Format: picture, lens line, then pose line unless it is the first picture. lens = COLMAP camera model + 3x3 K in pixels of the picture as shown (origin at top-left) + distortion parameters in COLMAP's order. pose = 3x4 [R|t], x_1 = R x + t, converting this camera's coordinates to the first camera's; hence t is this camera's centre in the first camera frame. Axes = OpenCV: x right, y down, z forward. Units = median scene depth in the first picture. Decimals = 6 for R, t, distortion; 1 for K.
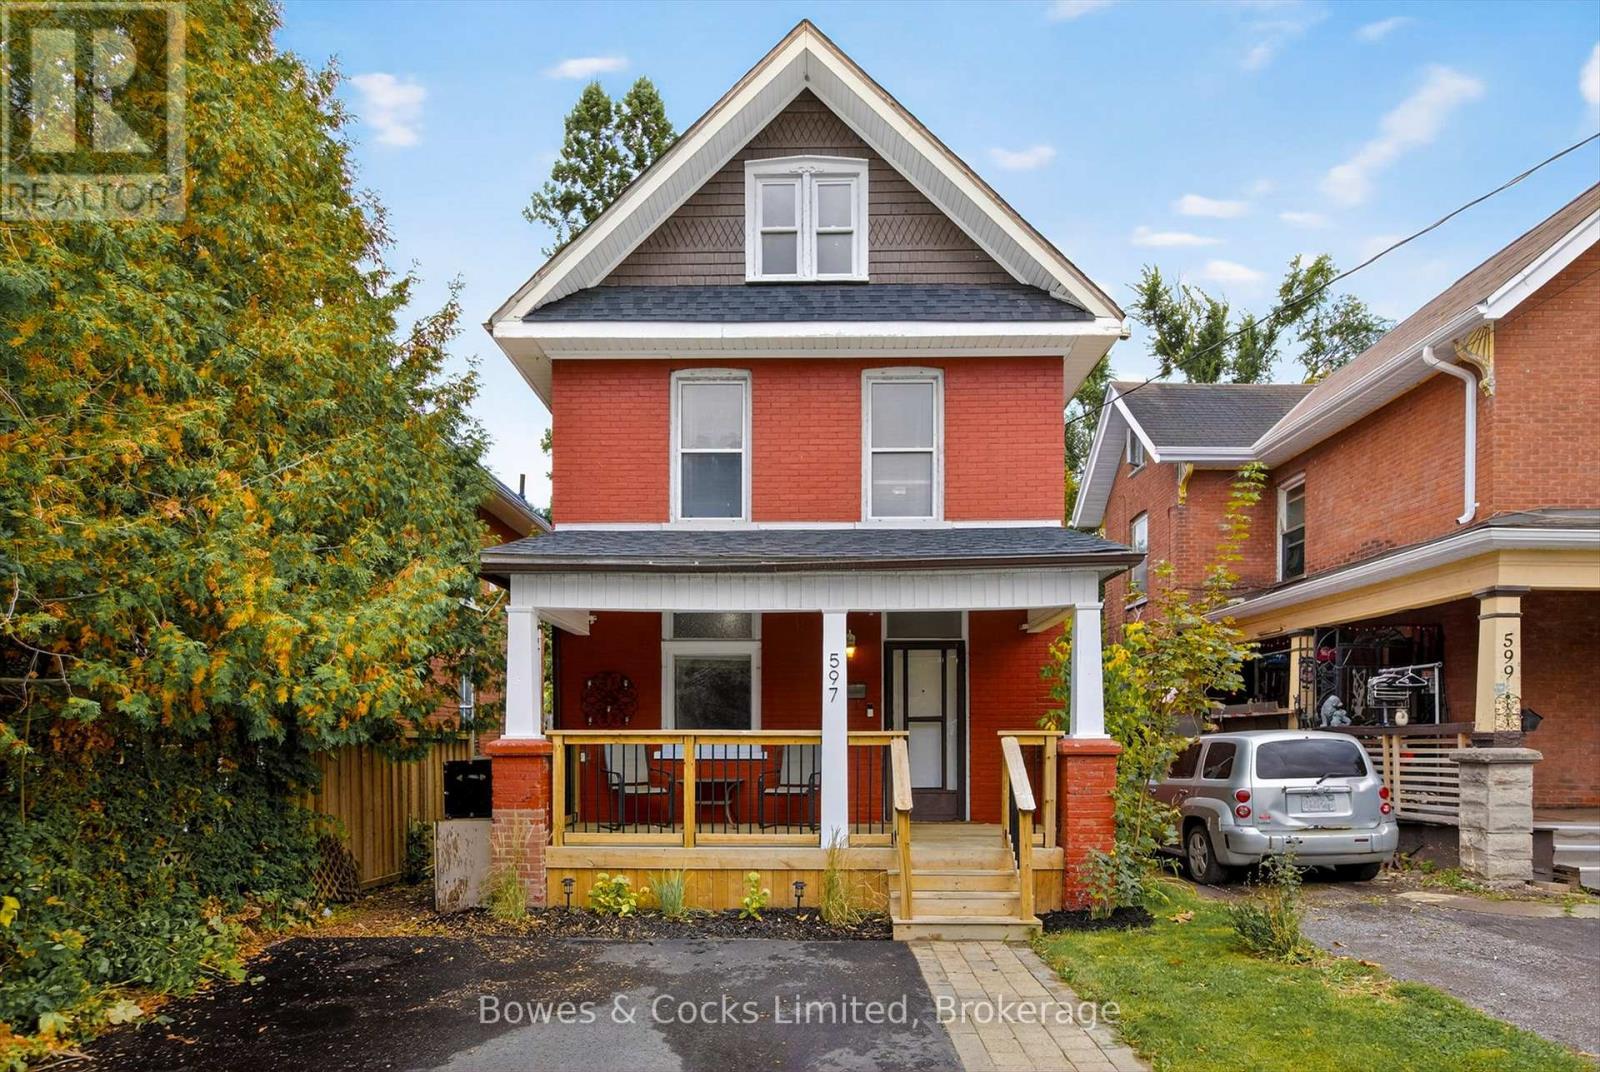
lens RADIAL K [[911.5, 0, 800.3], [0, 911.5, 680.3], [0, 0, 1]] dist [-0.005007, -0.000210]
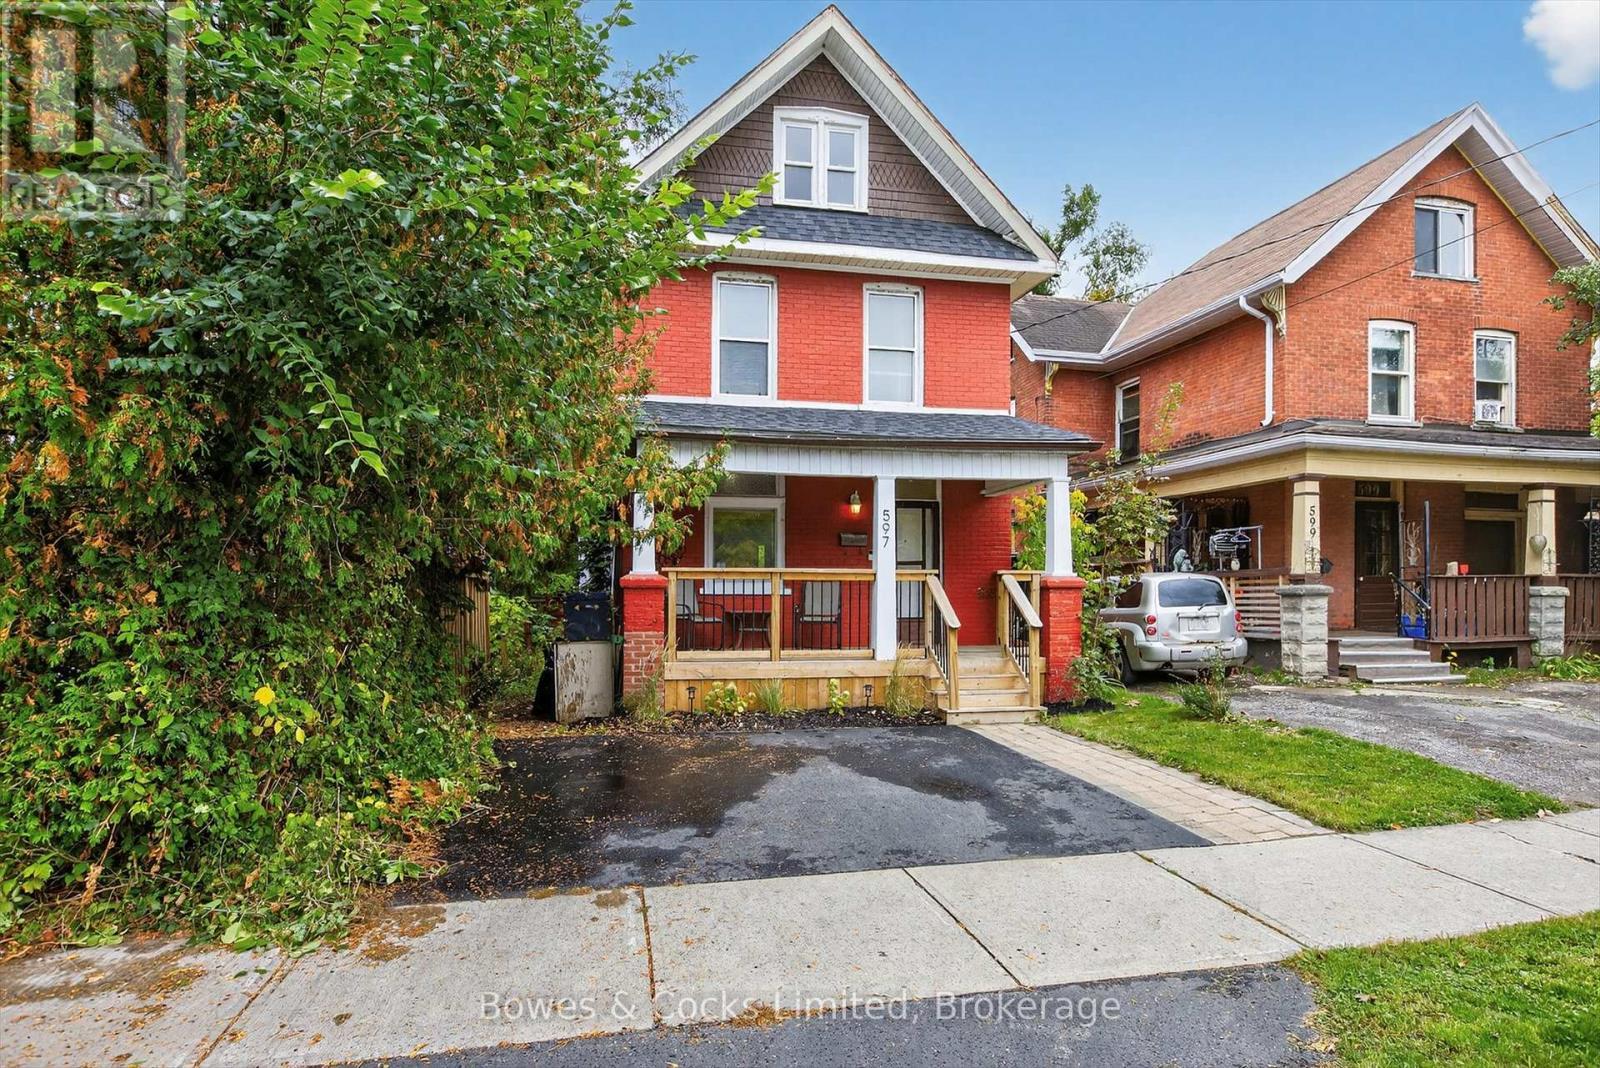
lens RADIAL K [[885.3, 0, 798.0], [0, 885.3, 519.2], [0, 0, 1]] dist [-0.017123, 0.001584]
pose [[0.973432, 0.019484, 0.228148, -0.295222], [-0.015240, 0.999677, -0.020348, 0.009078], [-0.228470, 0.016330, 0.973414, -0.156649]]
